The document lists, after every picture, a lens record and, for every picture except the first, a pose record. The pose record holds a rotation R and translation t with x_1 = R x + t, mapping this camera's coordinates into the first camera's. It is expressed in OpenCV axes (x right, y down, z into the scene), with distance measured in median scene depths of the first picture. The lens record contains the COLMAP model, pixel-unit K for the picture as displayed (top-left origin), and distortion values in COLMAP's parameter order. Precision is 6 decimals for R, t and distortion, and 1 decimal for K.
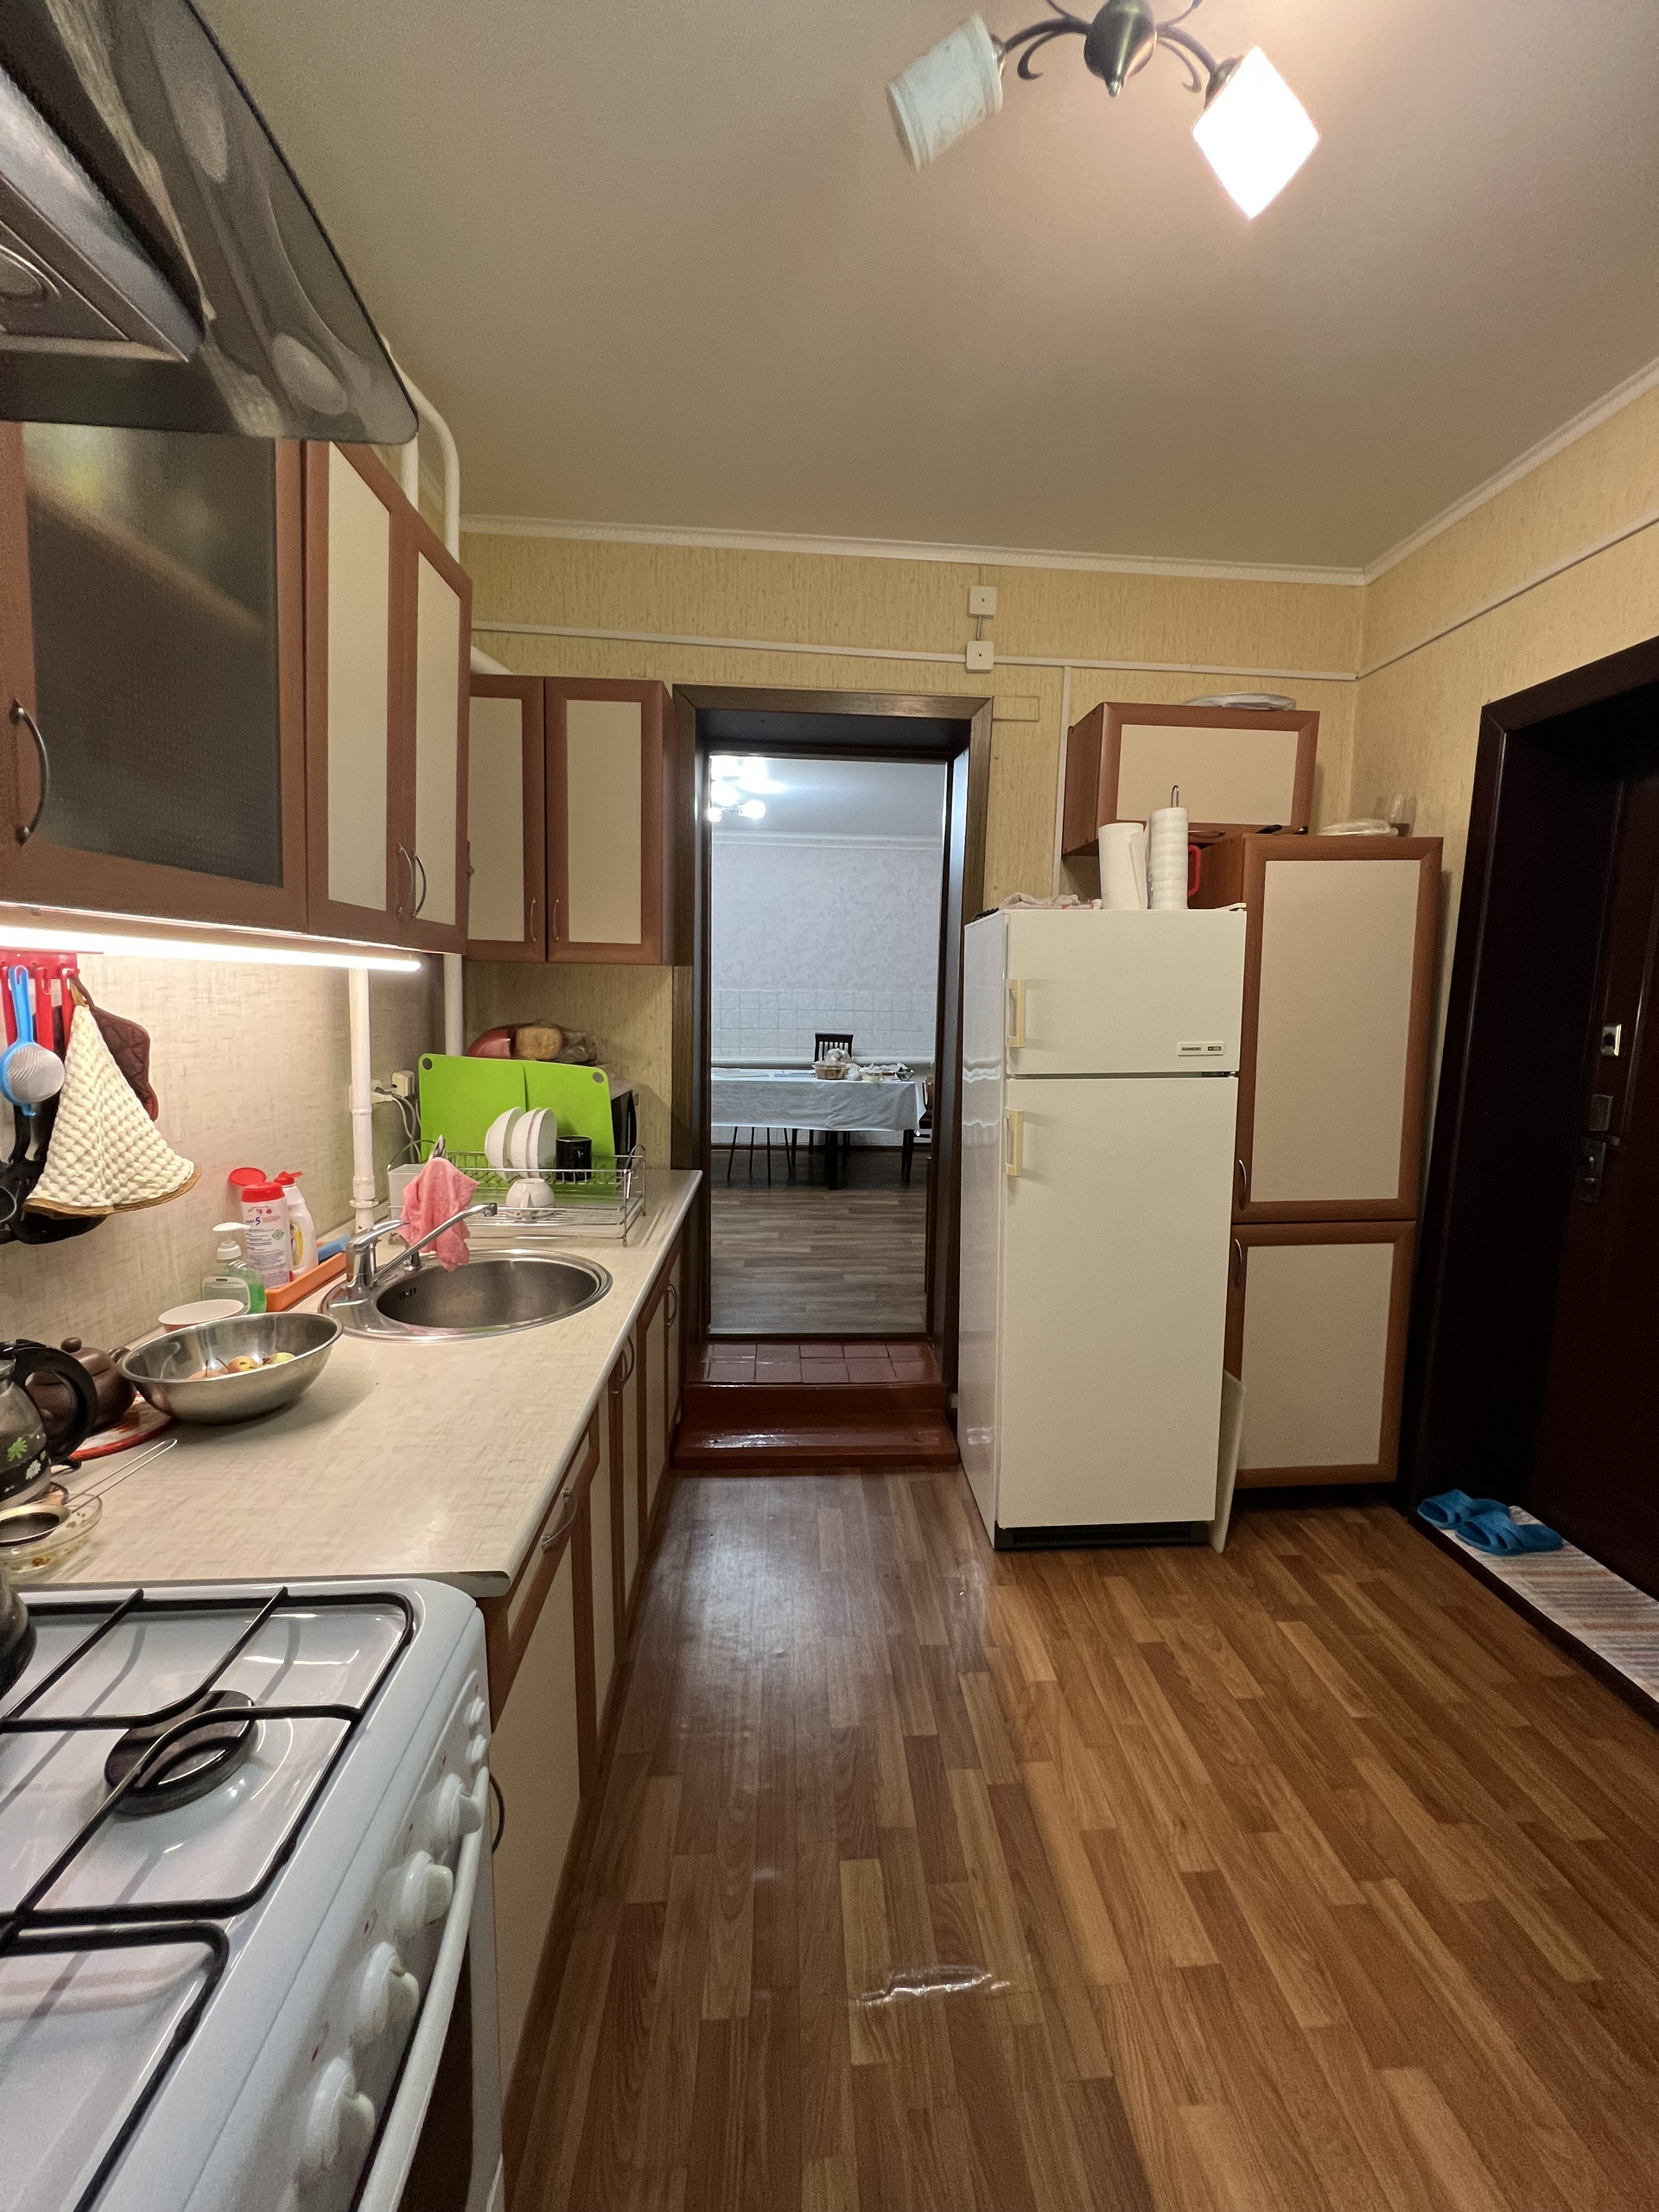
lens RADIAL K [[878.5, 0, 835.0], [0, 878.5, 1100.0], [0, 0, 1]] dist [-0.006935, 0.001422]
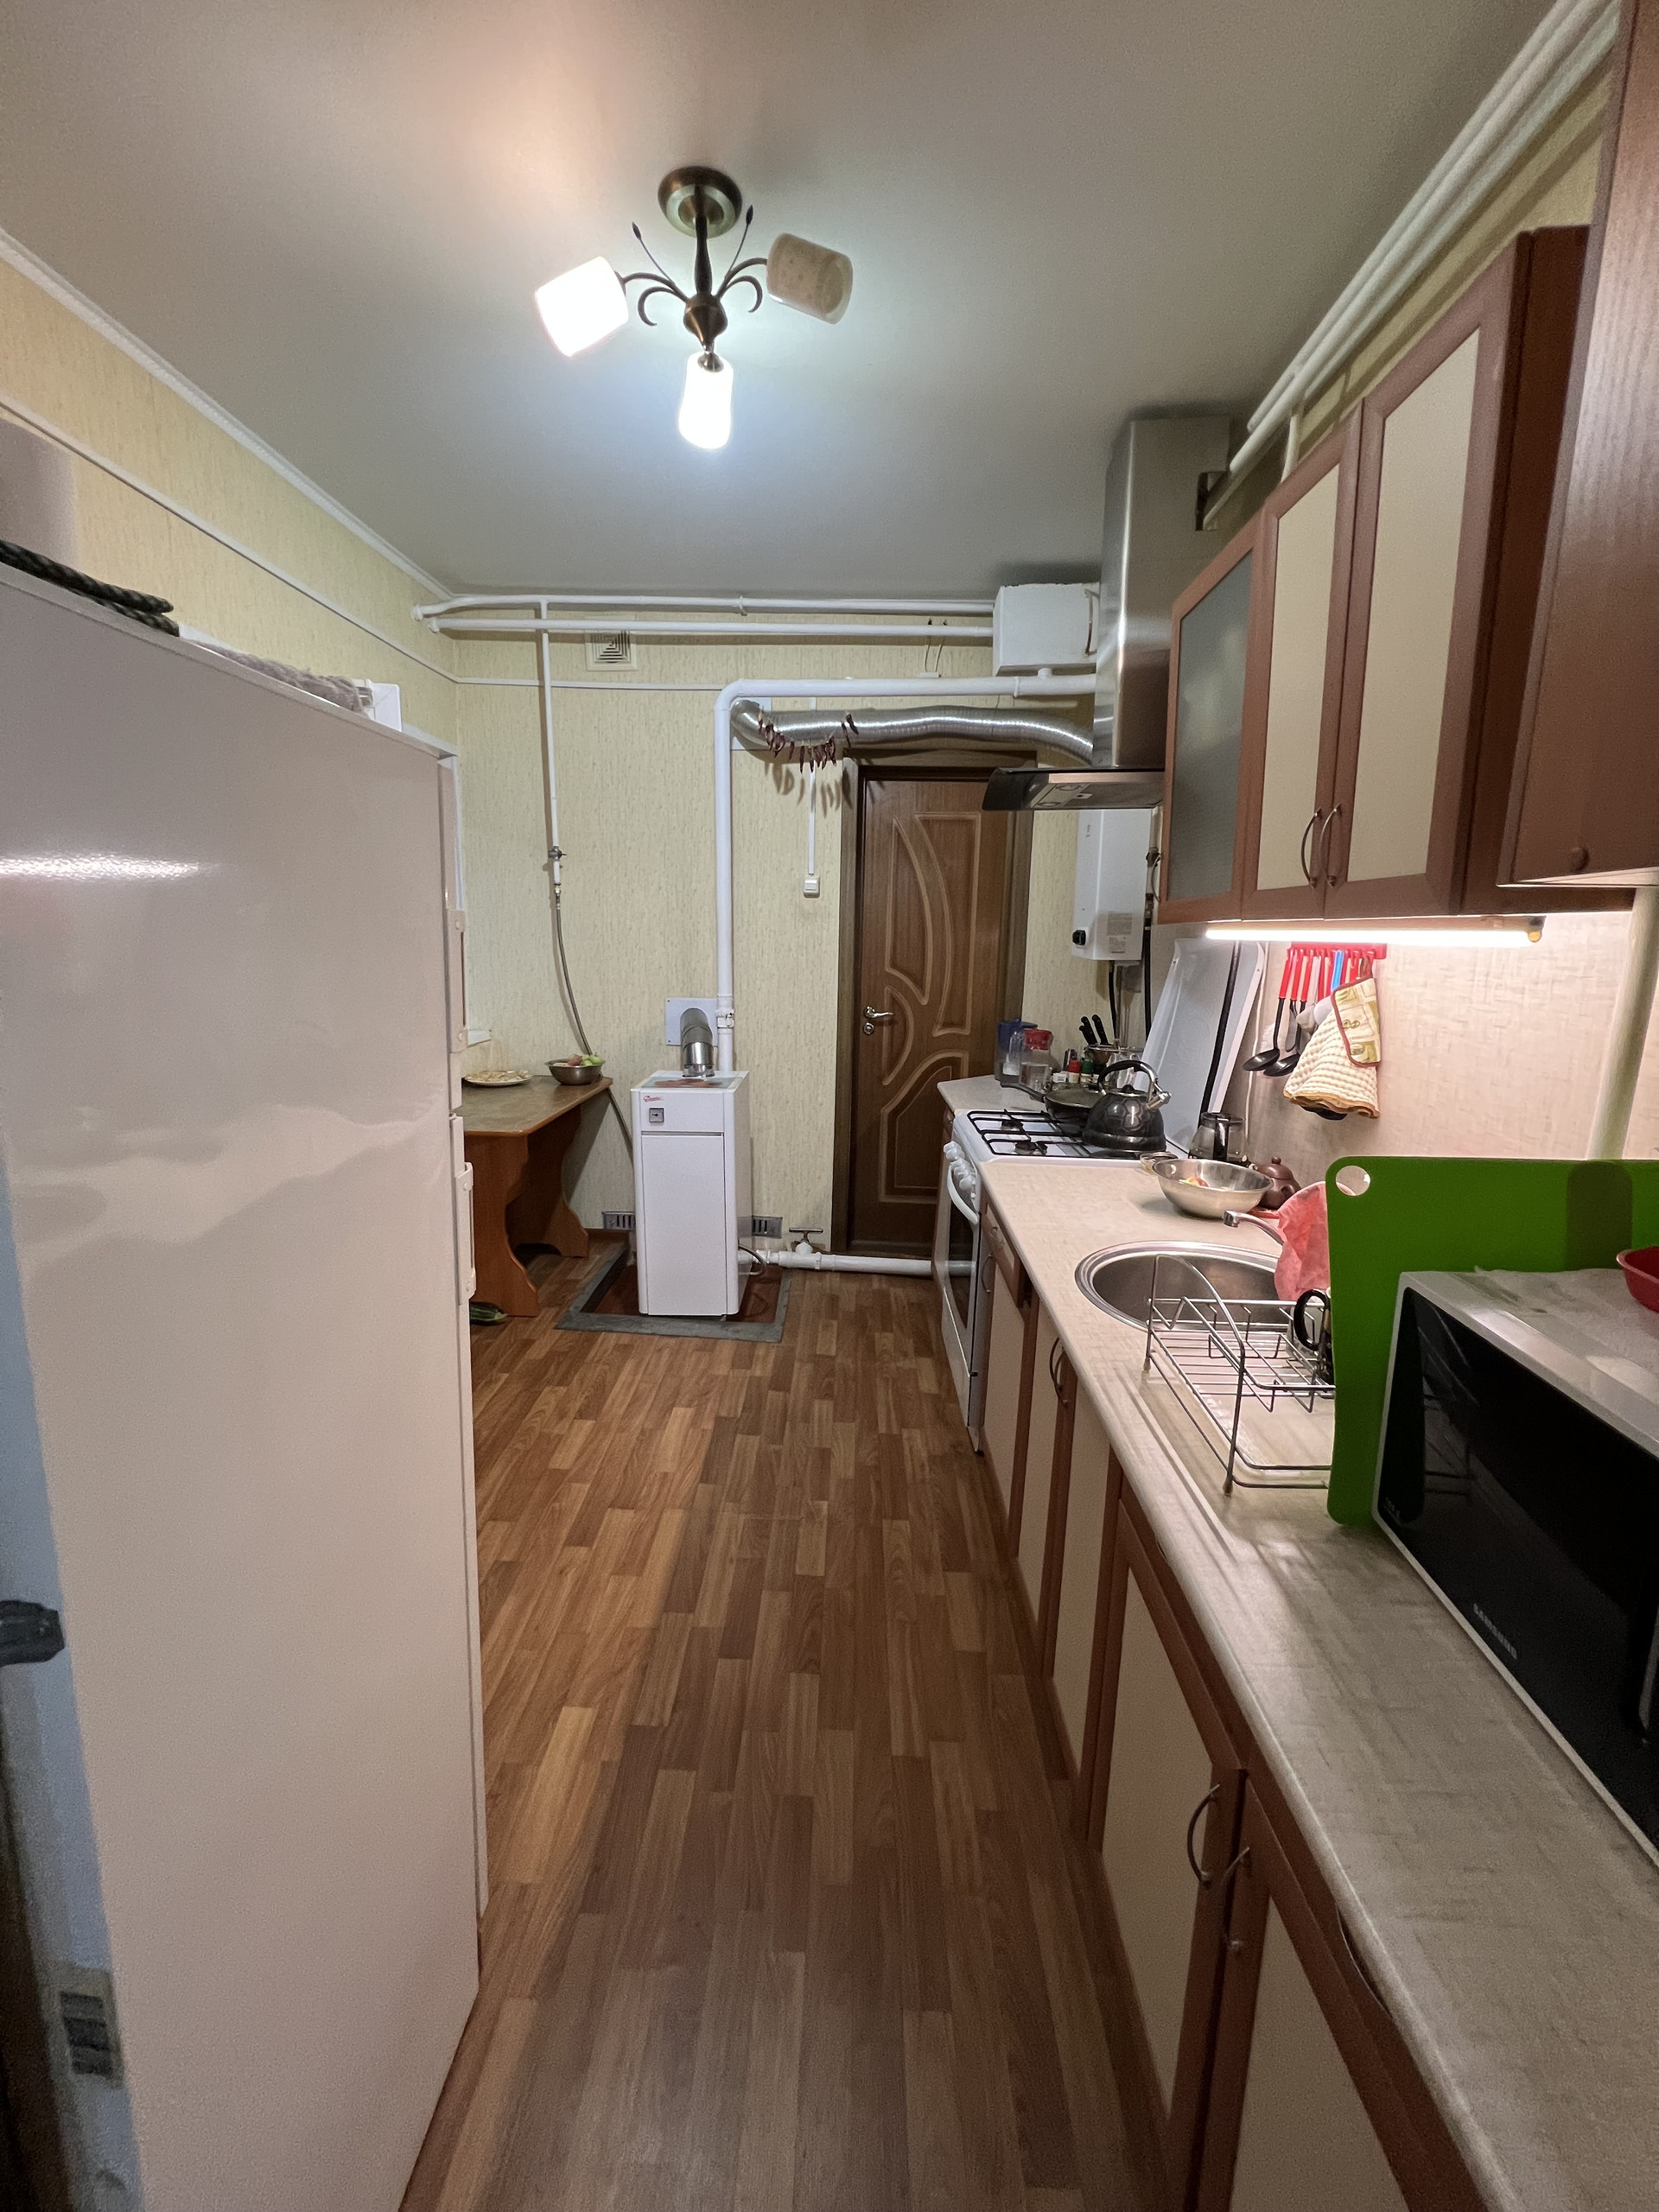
lens RADIAL K [[878.5, 0, 821.3], [0, 878.5, 1088.3], [0, 0, 1]] dist [-0.006935, 0.001422]
pose [[-0.994737, -0.056791, 0.085286, -0.066954], [-0.029344, 0.955380, 0.293919, -0.285127], [-0.098172, 0.289869, -0.952018, 2.167158]]
